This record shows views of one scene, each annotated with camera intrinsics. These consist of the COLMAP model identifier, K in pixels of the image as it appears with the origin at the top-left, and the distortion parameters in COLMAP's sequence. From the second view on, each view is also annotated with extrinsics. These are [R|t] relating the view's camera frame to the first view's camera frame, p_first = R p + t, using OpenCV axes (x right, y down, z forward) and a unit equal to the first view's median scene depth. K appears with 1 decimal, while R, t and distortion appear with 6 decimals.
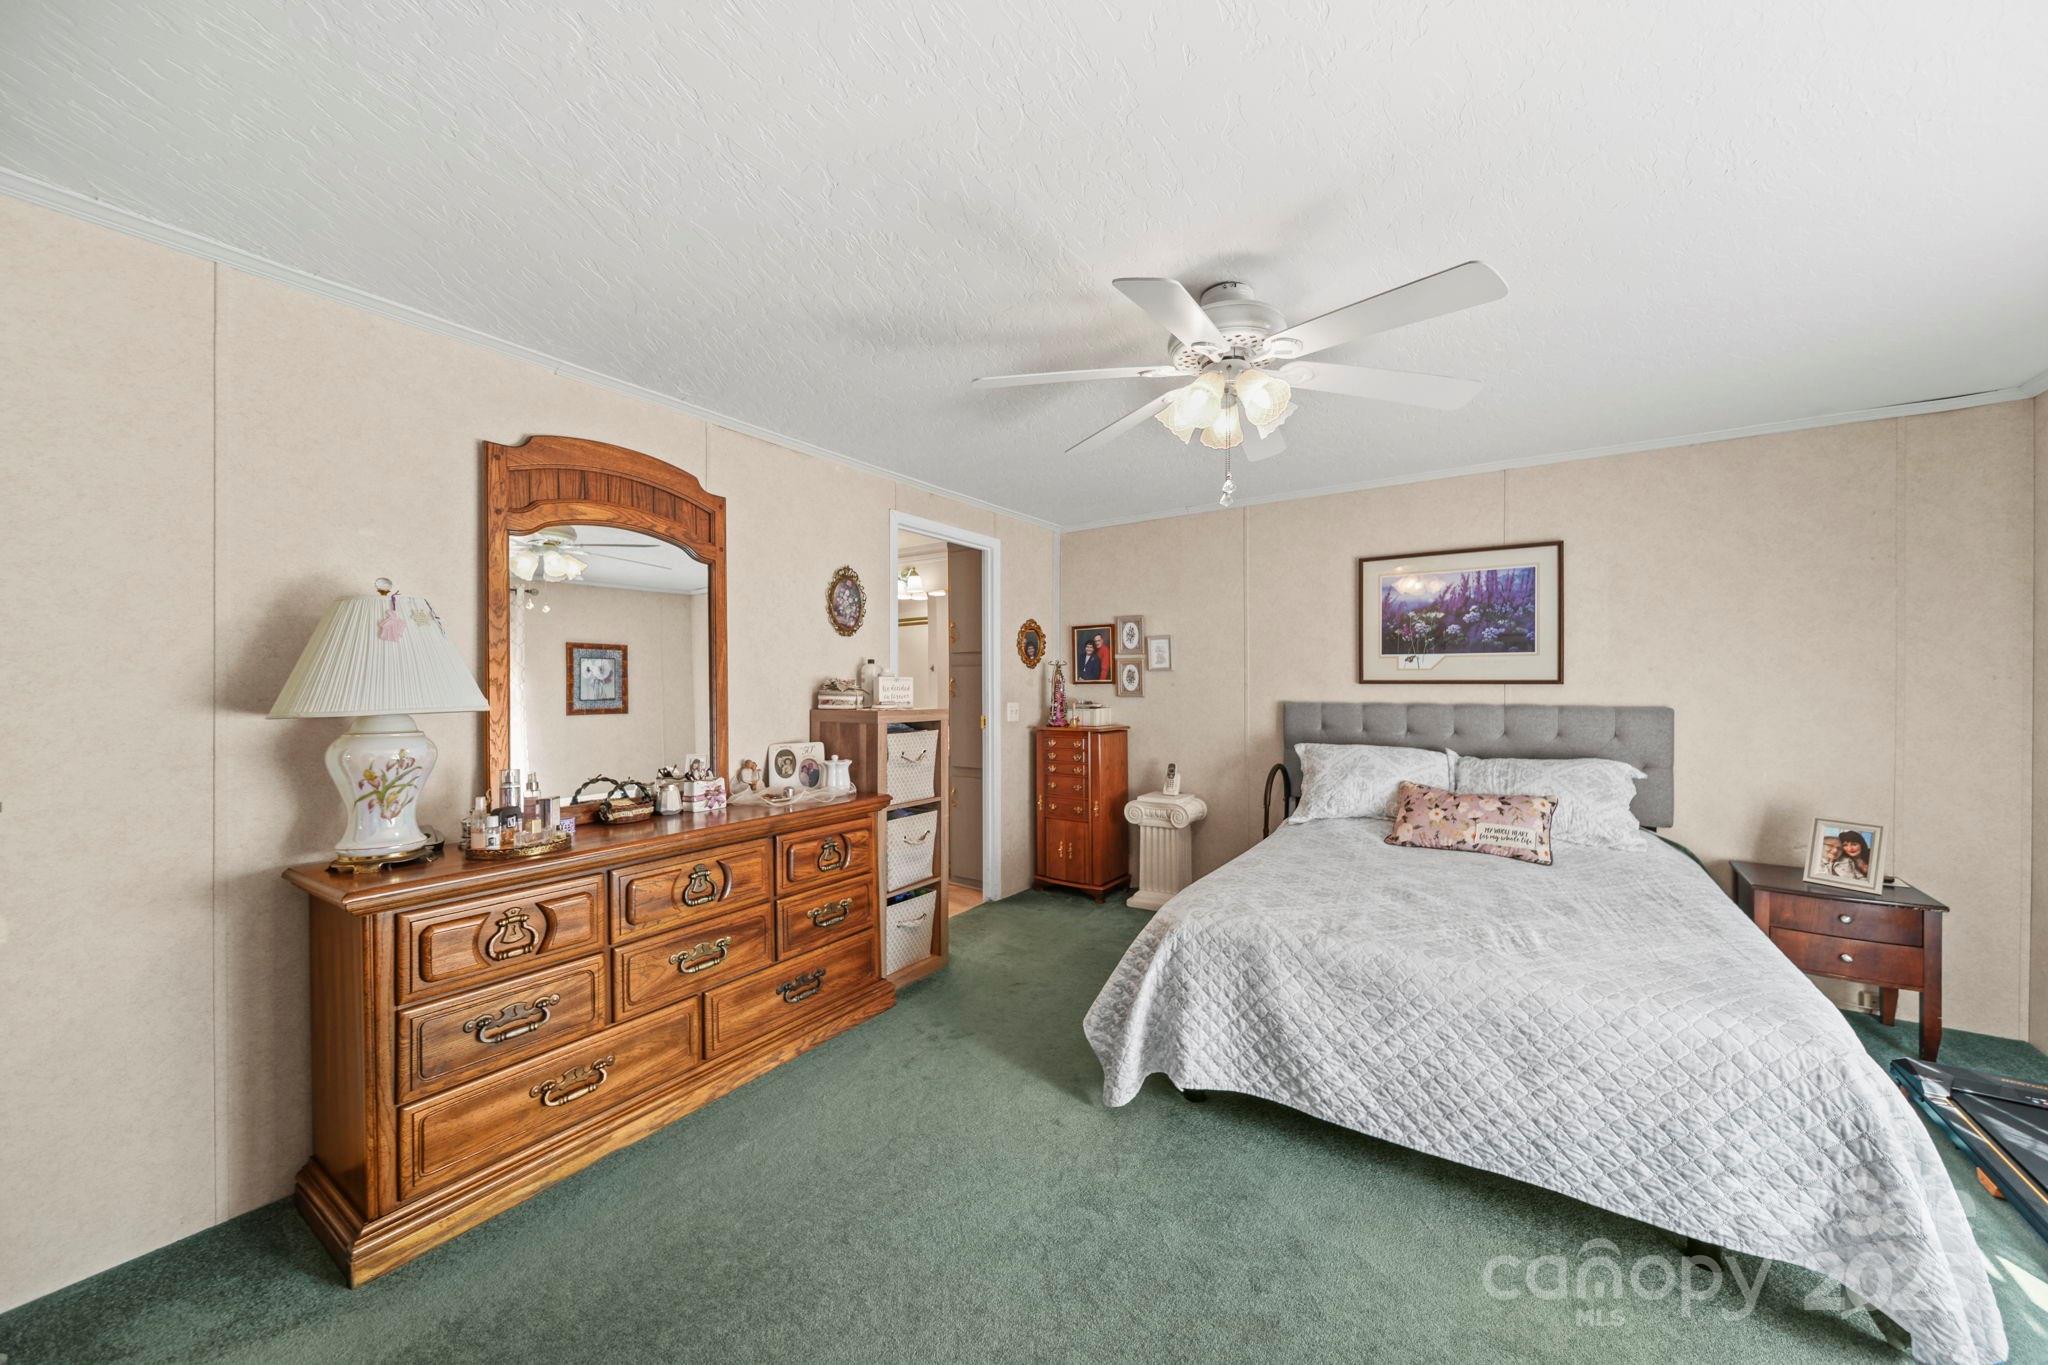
lens RADIAL K [[744.9, 0, 1024.6], [0, 744.9, 681.7], [0, 0, 1]] dist [0.000173, -0.000932]
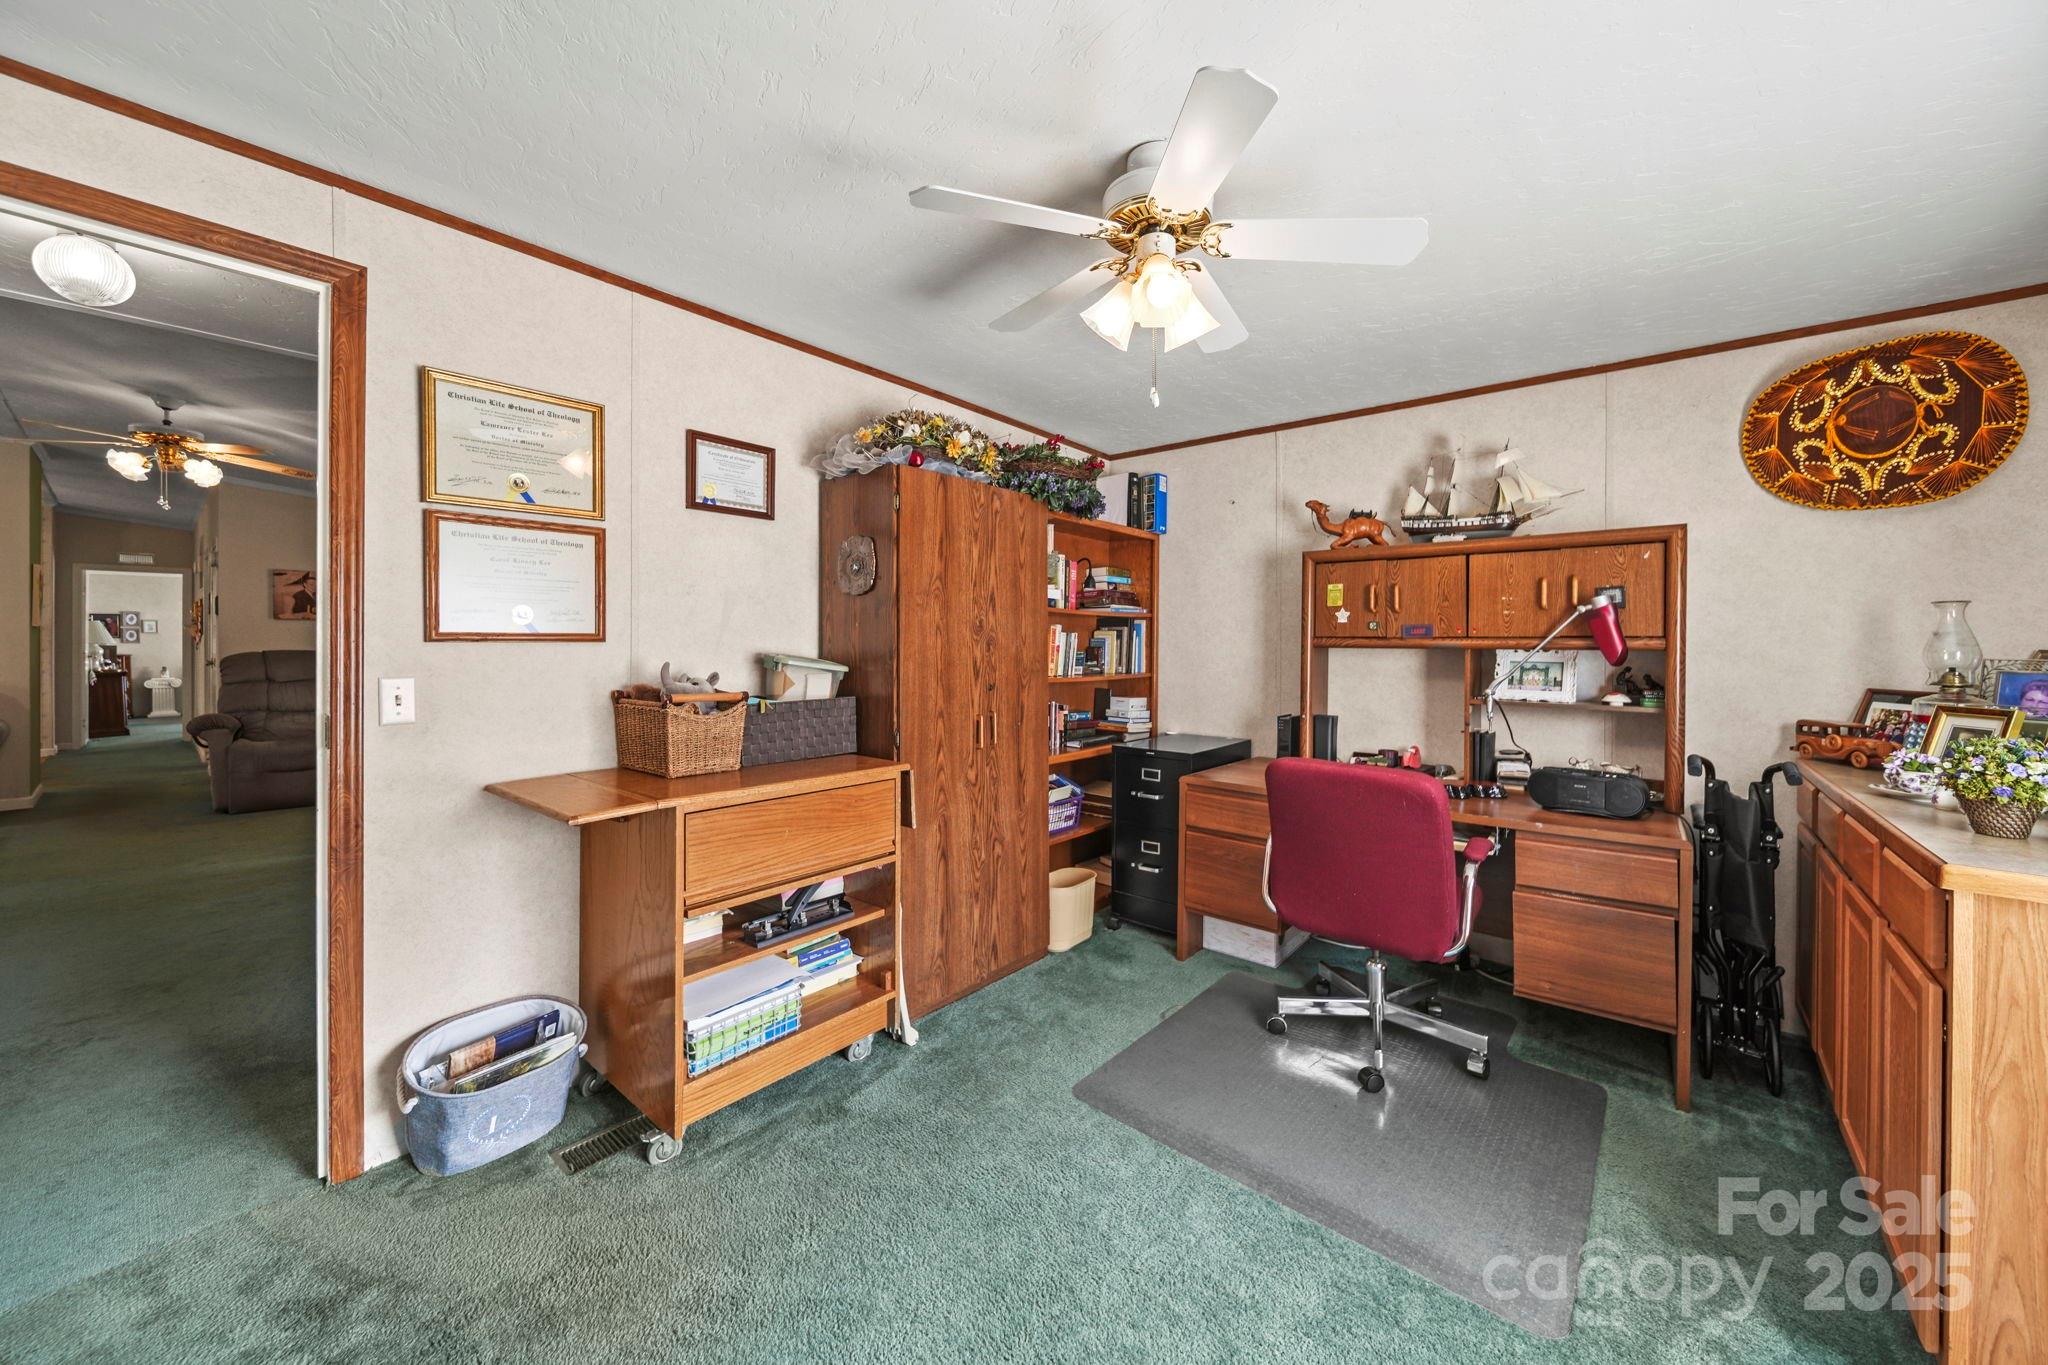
lens RADIAL K [[744.9, 0, 1021.2], [0, 744.9, 652.6], [0, 0, 1]] dist [0.000173, -0.000932]
pose [[0.100592, -0.007246, 0.994901, -3.178079], [-0.000349, 0.999973, 0.007318, 0.050535], [-0.994928, -0.001083, 0.100587, -3.499424]]
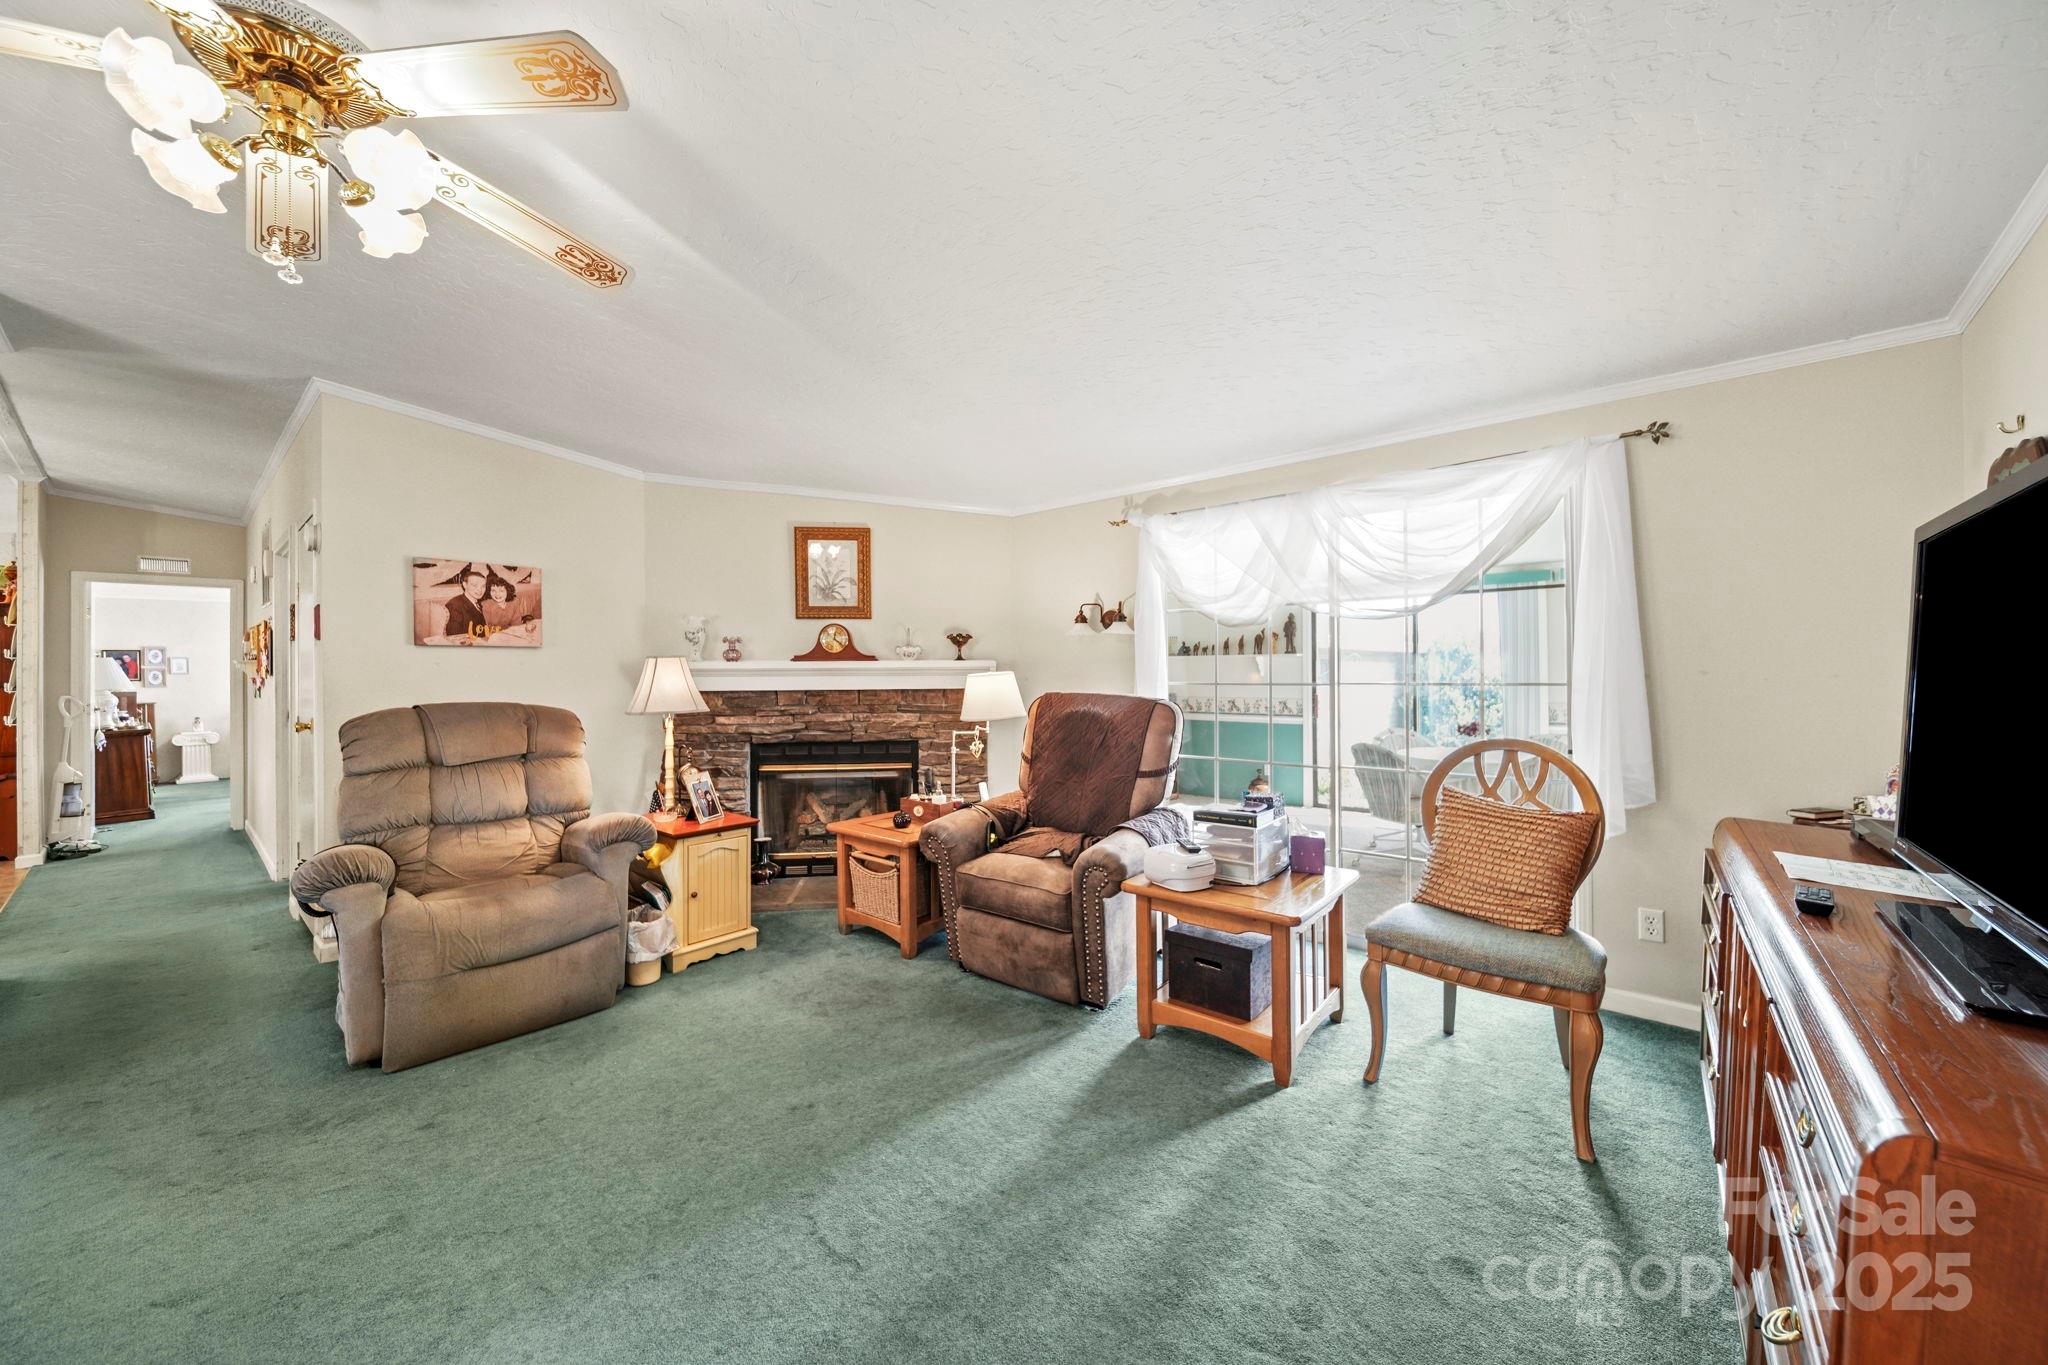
lens RADIAL K [[744.9, 0, 1027.8], [0, 744.9, 676.6], [0, 0, 1]] dist [0.000173, -0.000932]
pose [[0.107672, 0.000154, 0.994186, -2.359221], [0.011765, 0.999930, -0.001429, 0.032621], [-0.994117, 0.011850, 0.107662, -2.270117]]
